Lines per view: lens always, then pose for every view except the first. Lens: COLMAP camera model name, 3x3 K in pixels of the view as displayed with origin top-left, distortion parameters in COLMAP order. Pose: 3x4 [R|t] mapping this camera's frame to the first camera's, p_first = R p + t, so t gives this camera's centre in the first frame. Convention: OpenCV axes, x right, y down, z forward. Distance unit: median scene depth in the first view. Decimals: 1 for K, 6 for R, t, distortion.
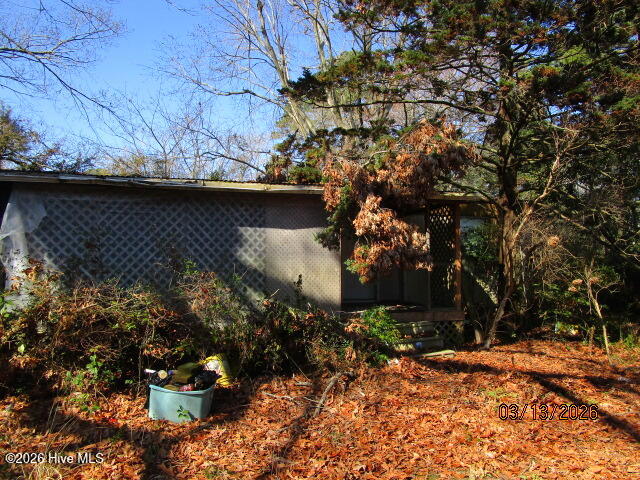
lens RADIAL K [[457.1, 0, 320.0], [0, 457.1, 240.0], [0, 0, 1]] dist [-0.026477, 0.012675]
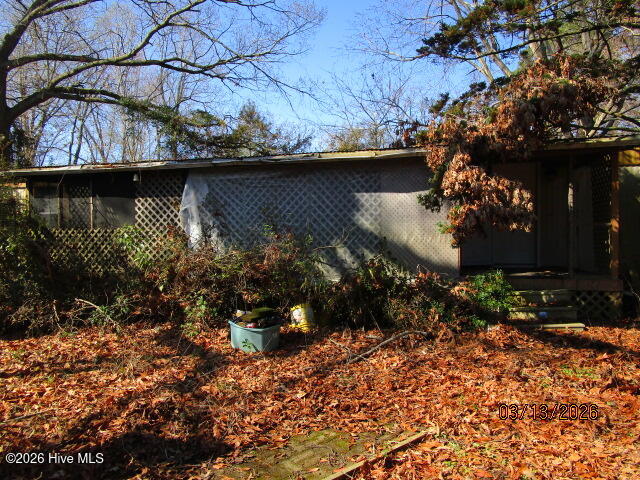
lens RADIAL K [[457.1, 0, 320.0], [0, 457.1, 240.0], [0, 0, 1]] dist [-0.026477, 0.012675]
pose [[0.862378, 0.000404, -0.506264, 0.298938], [0.037484, 0.997204, 0.064646, 0.009112], [0.504875, -0.074726, 0.859952, 0.019238]]
